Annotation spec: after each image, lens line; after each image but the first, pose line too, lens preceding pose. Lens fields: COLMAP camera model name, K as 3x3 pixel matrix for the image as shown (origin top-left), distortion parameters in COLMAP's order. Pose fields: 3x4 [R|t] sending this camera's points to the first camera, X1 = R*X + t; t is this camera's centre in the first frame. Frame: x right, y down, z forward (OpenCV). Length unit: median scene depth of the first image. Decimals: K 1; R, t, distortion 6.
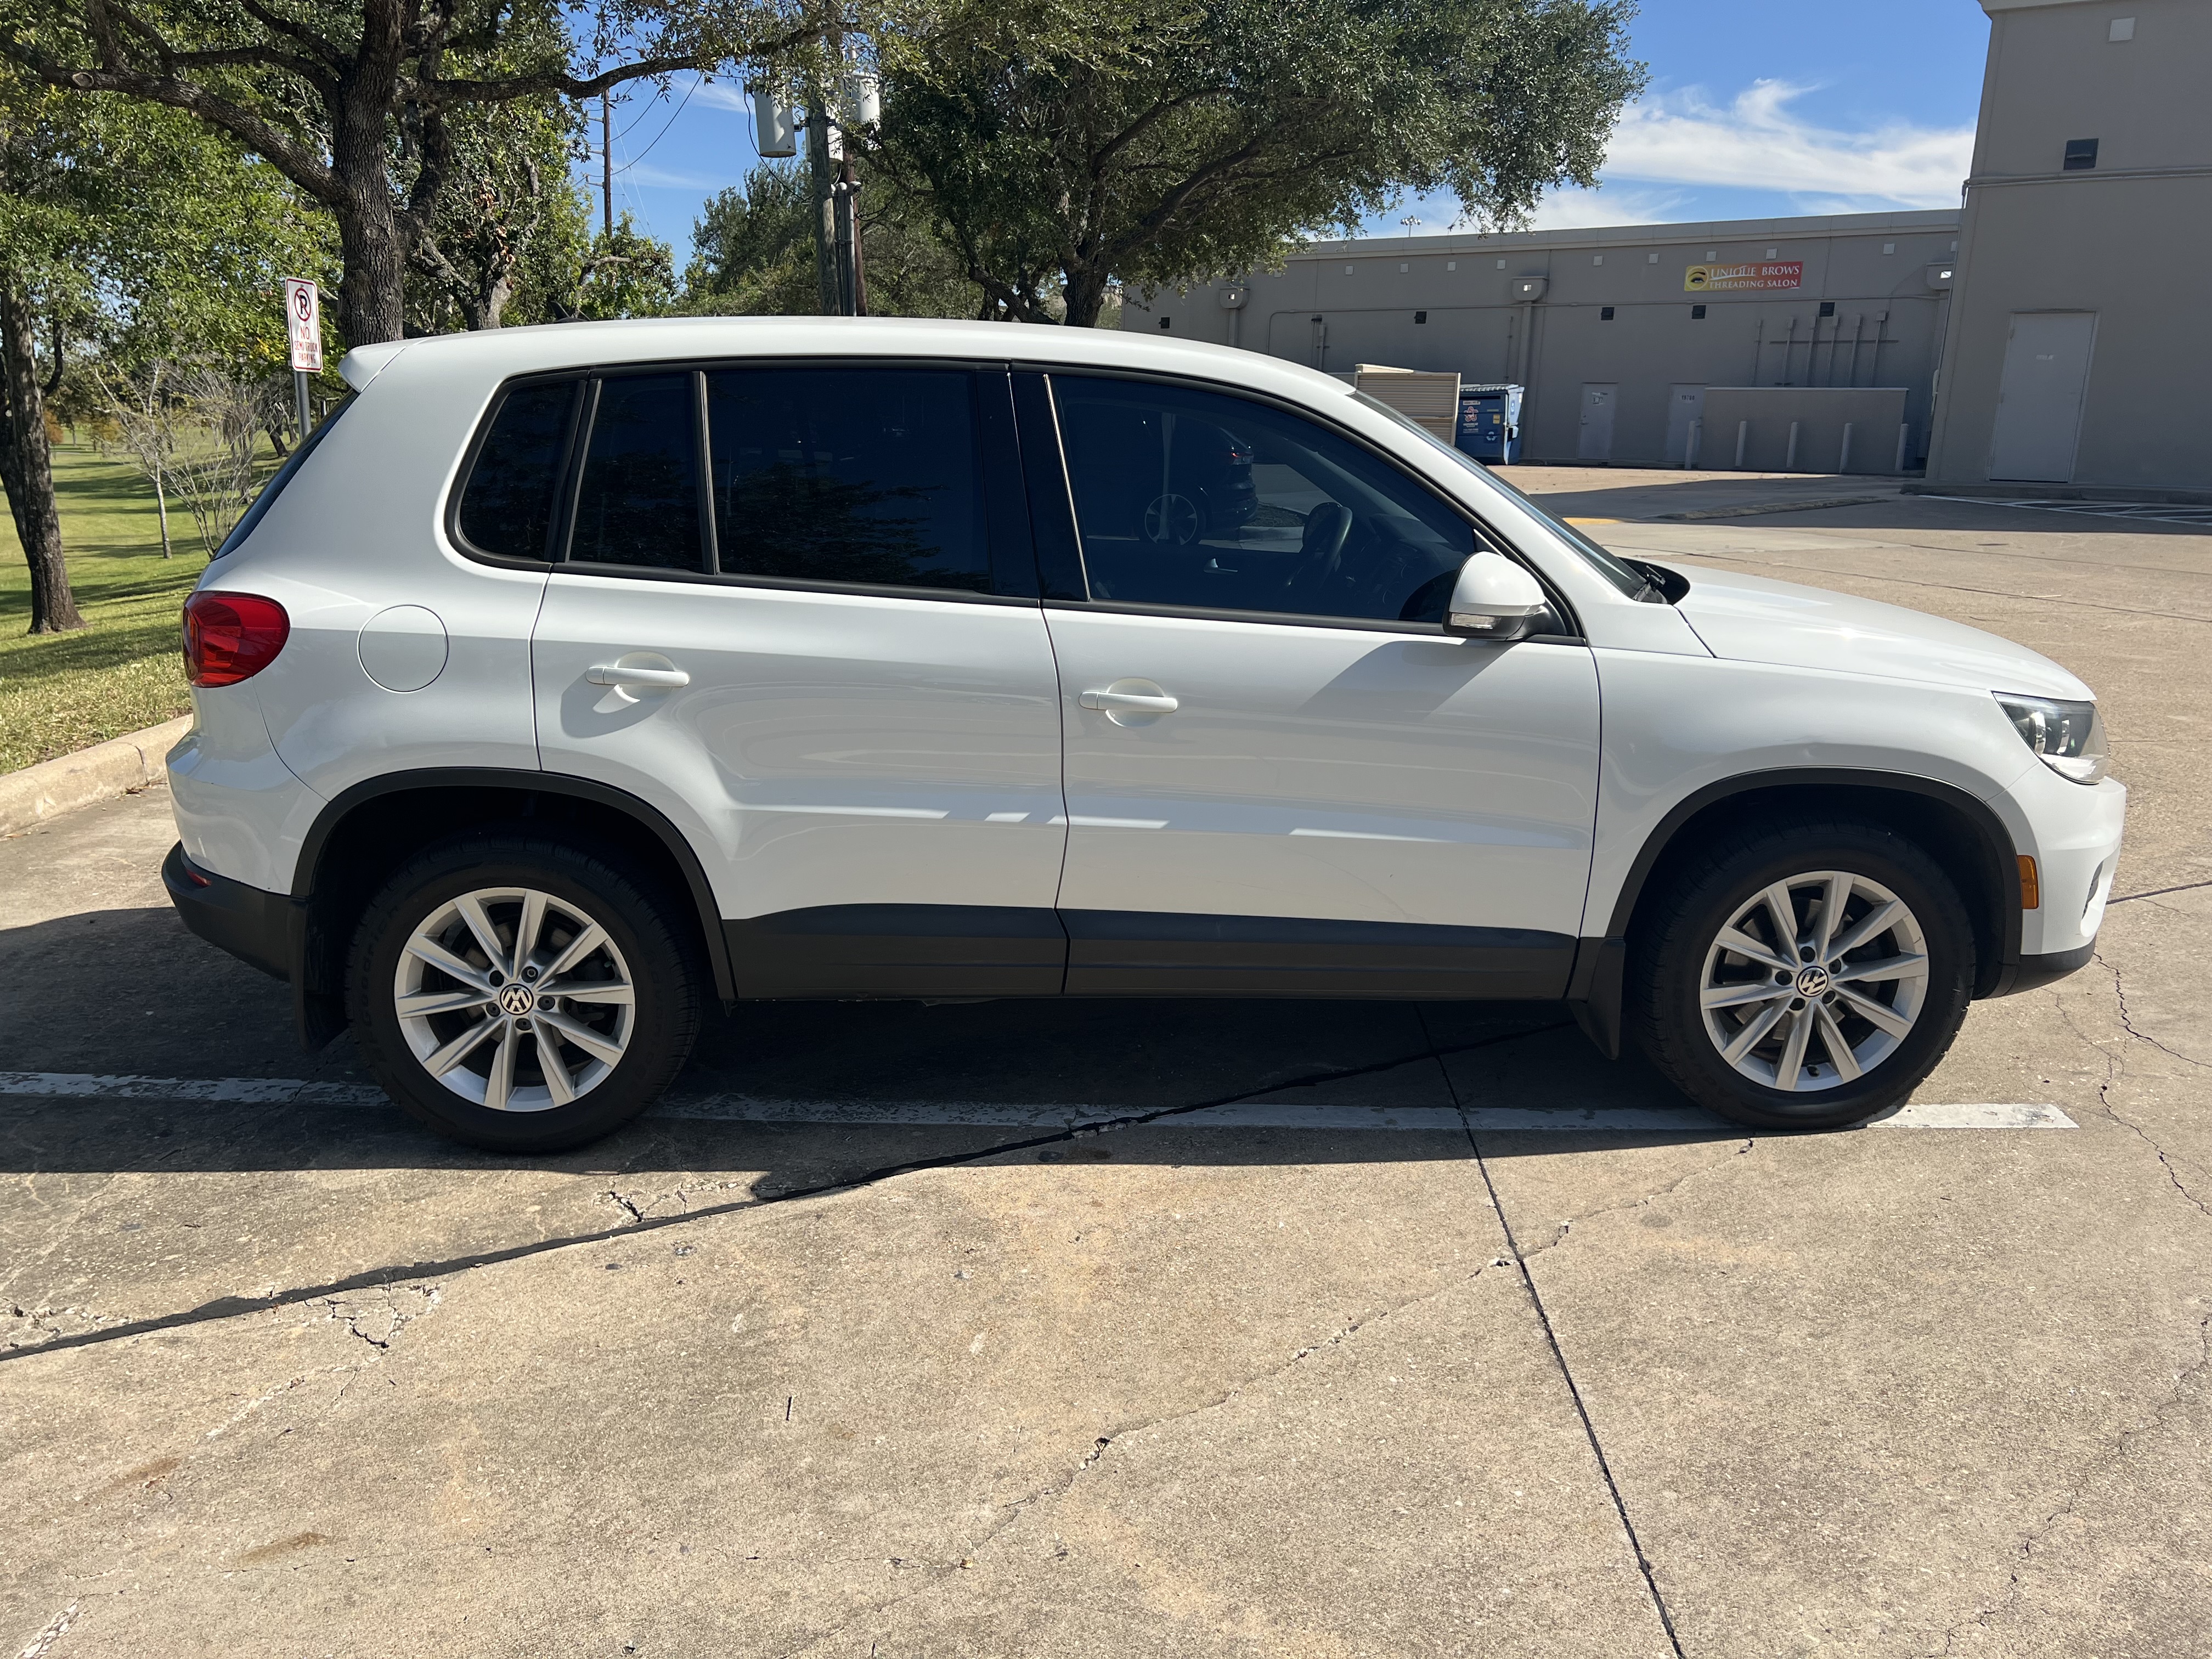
lens RADIAL K [[1738.7, 0, 1106.0], [0, 1738.7, 829.5], [0, 0, 1]] dist [0.042865, -0.059341]
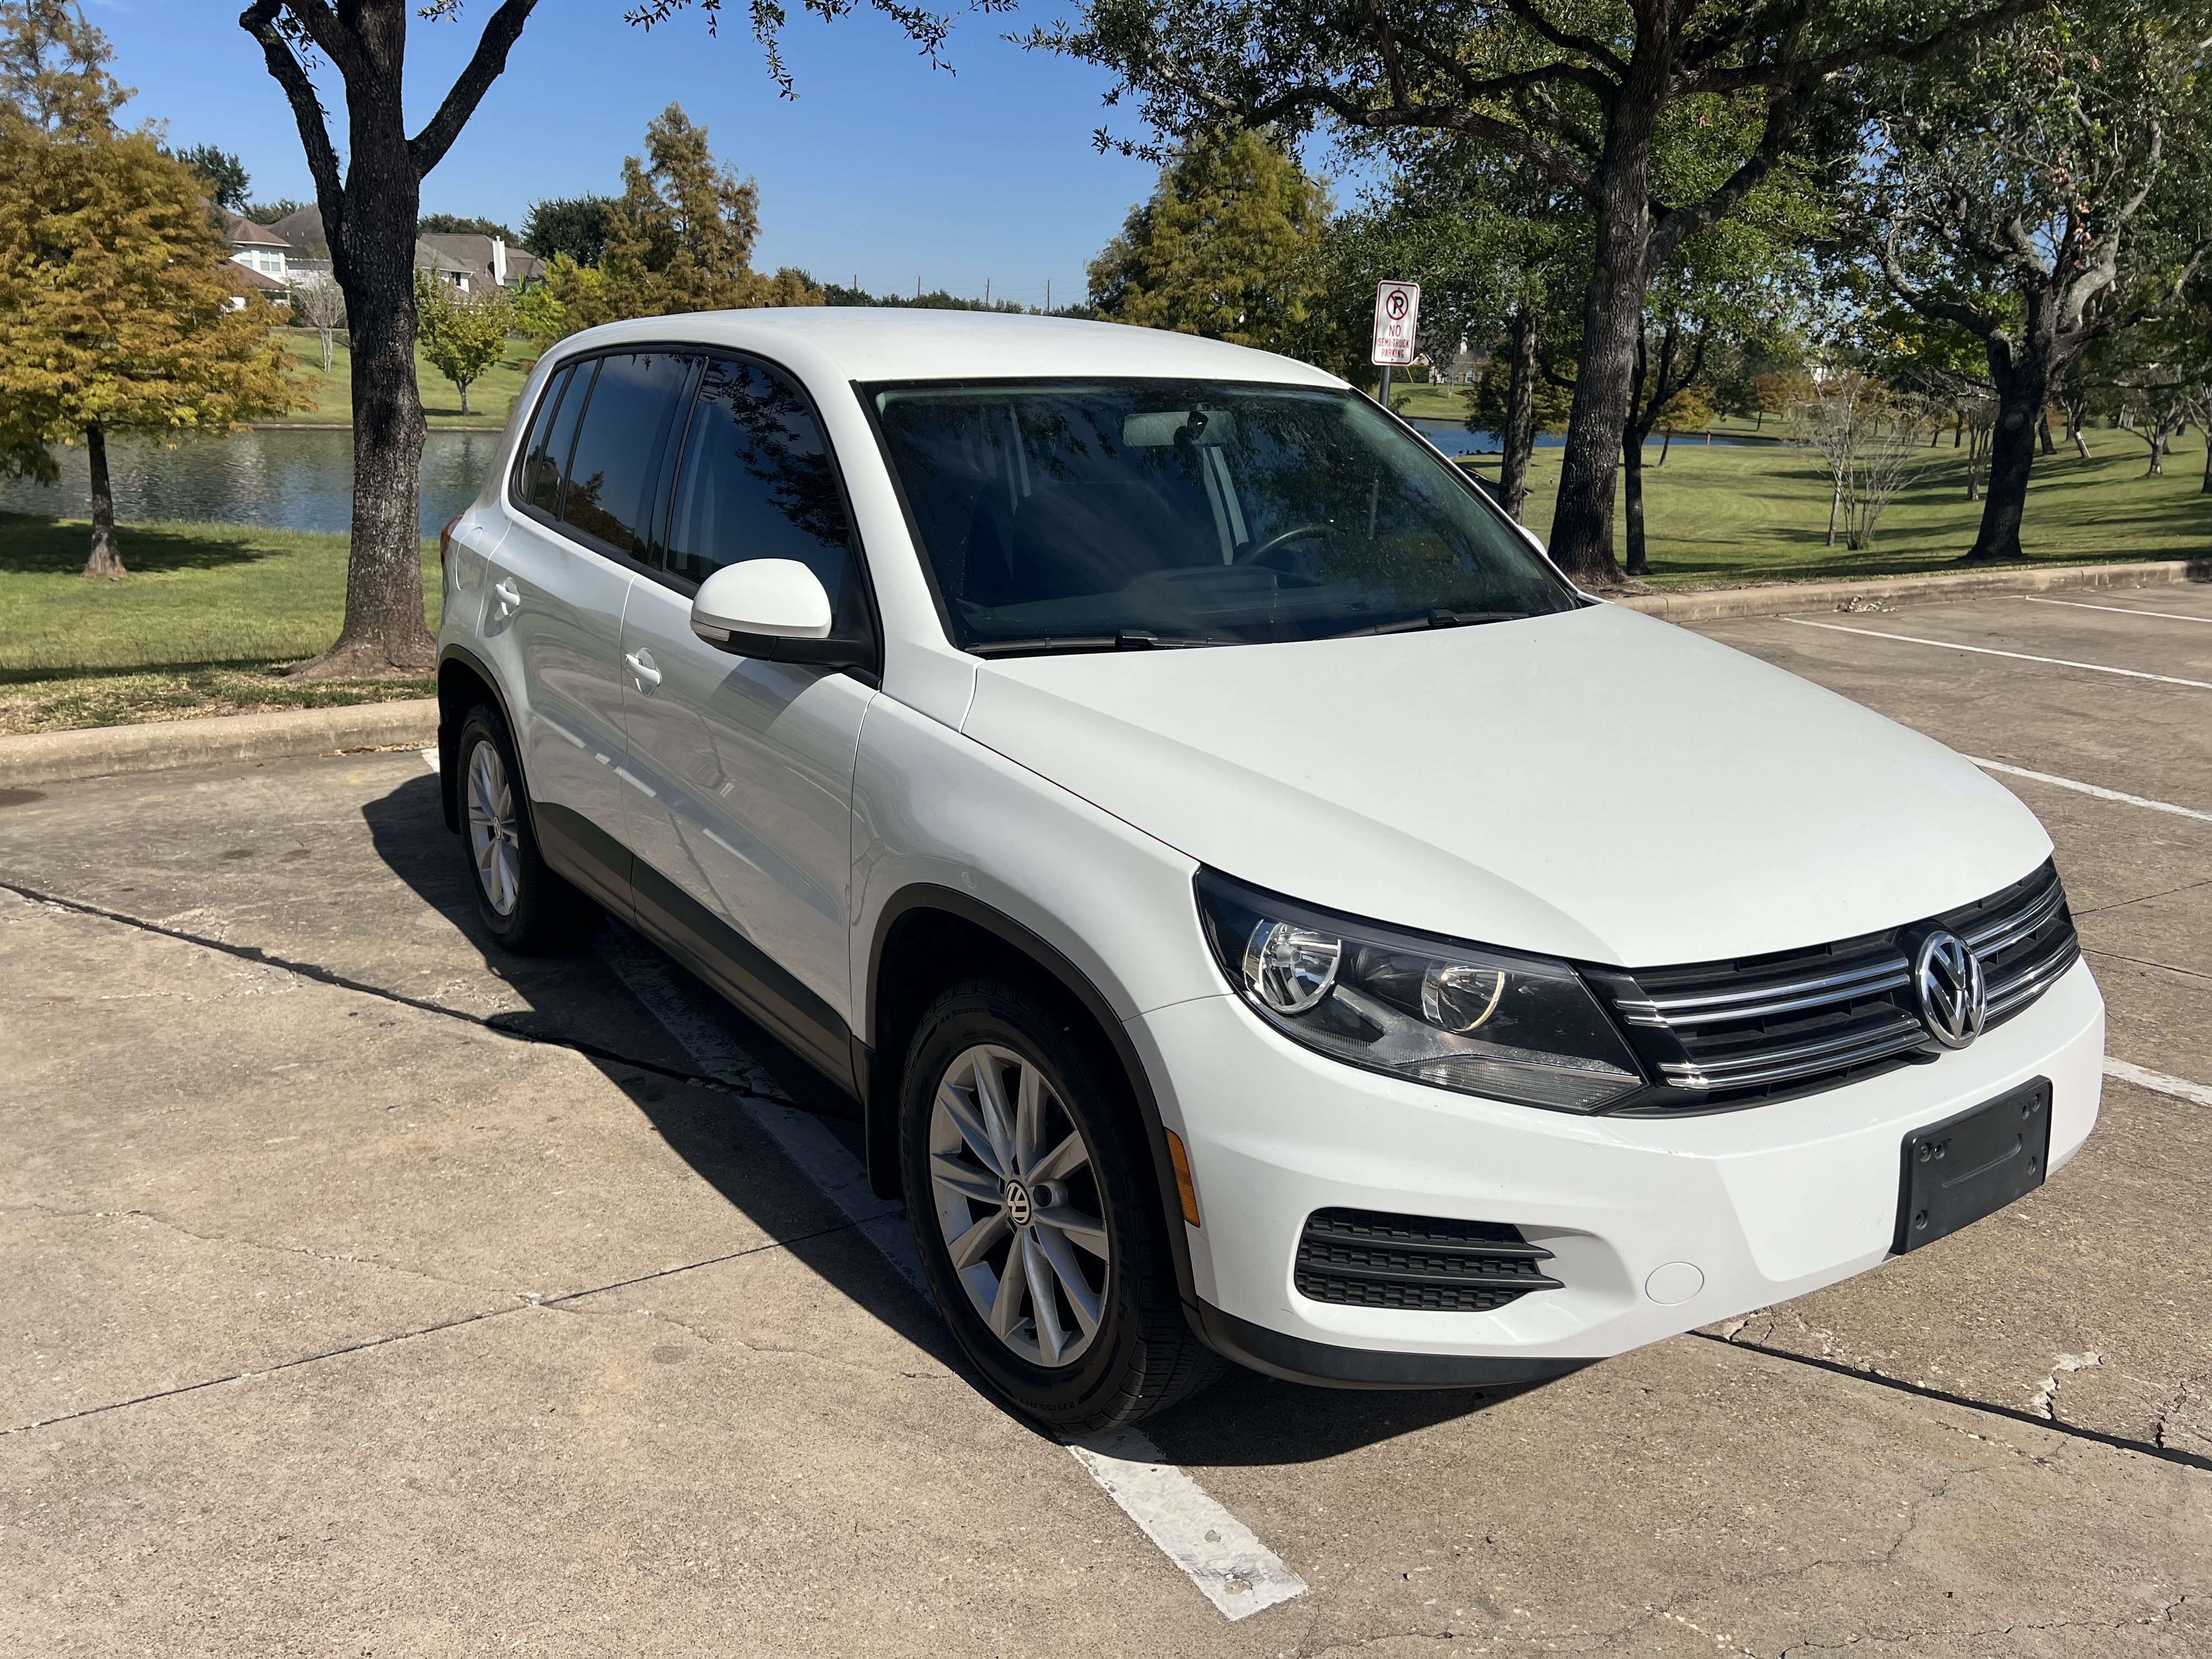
lens RADIAL K [[1738.7, 0, 1106.0], [0, 1738.7, 829.5], [0, 0, 1]] dist [0.042865, -0.059341]
pose [[0.532940, 0.215924, -0.818139, 0.986432], [-0.215378, 0.969662, 0.115616, -0.153433], [0.818283, 0.114593, 0.563278, 0.618013]]
